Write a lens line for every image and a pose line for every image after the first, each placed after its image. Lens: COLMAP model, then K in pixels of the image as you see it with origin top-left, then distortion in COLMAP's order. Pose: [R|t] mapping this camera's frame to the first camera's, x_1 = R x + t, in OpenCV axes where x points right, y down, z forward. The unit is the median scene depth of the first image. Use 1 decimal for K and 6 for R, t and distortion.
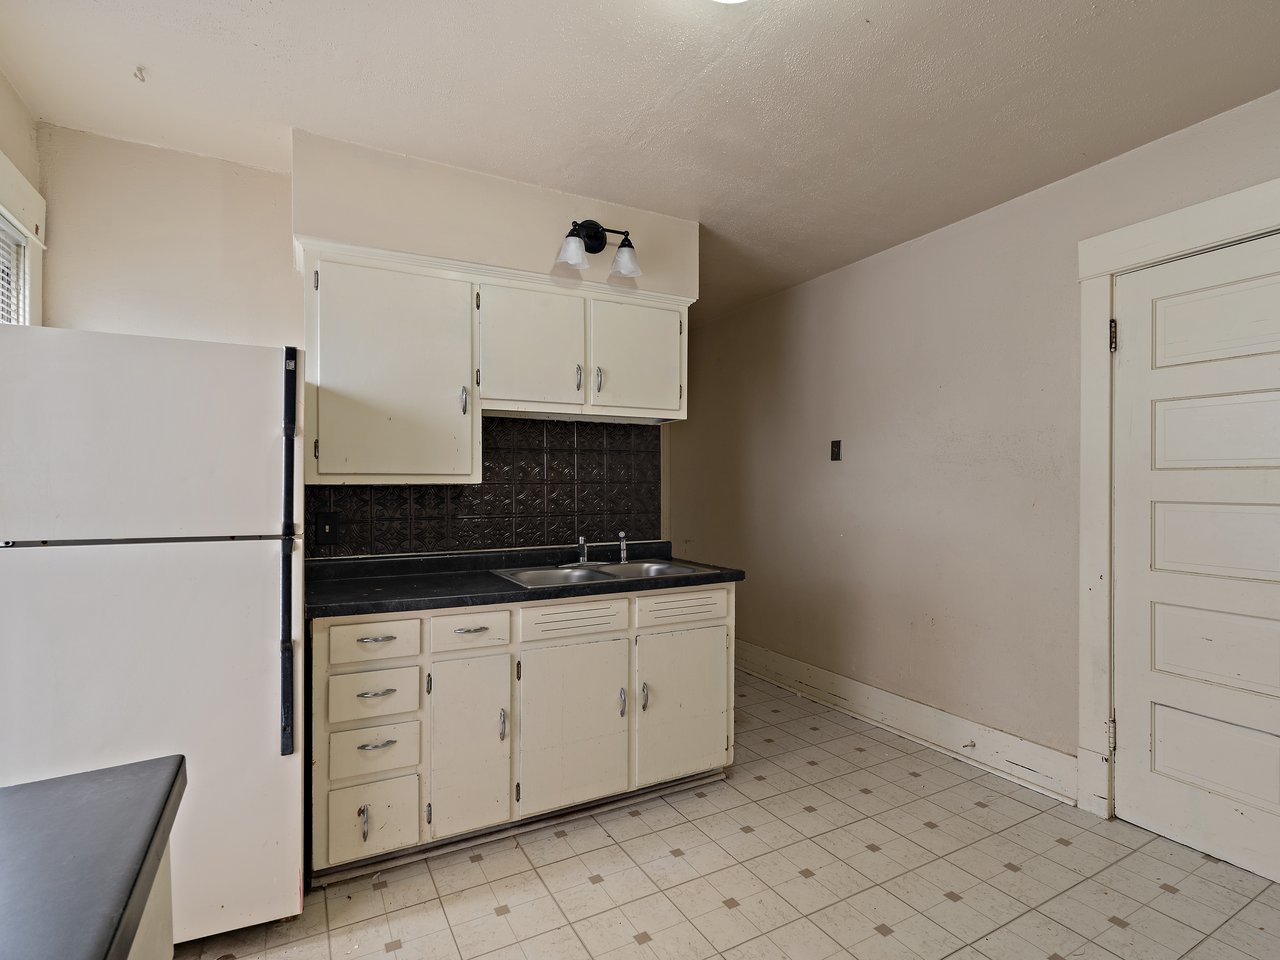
lens RADIAL K [[639.6, 0, 640.7], [0, 639.6, 484.0], [0, 0, 1]] dist [-0.003045, 0.002743]
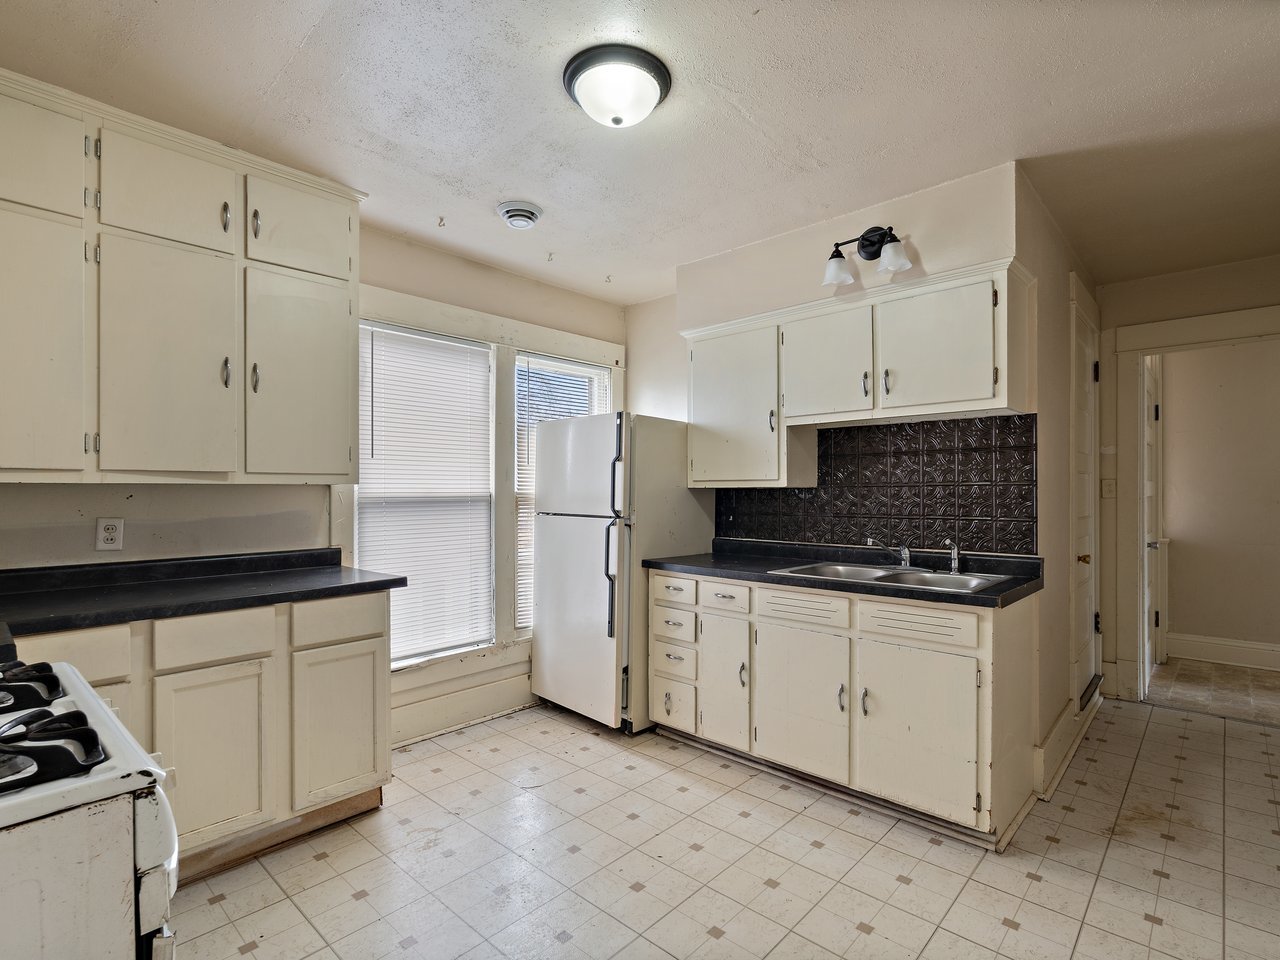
lens RADIAL K [[639.6, 0, 643.5], [0, 639.6, 485.5], [0, 0, 1]] dist [-0.003045, 0.002743]
pose [[0.314533, -0.004090, -0.949238, 0.850649], [0.004466, 0.999986, -0.002829, -0.001100], [0.949236, -0.003349, 0.314547, 0.366565]]
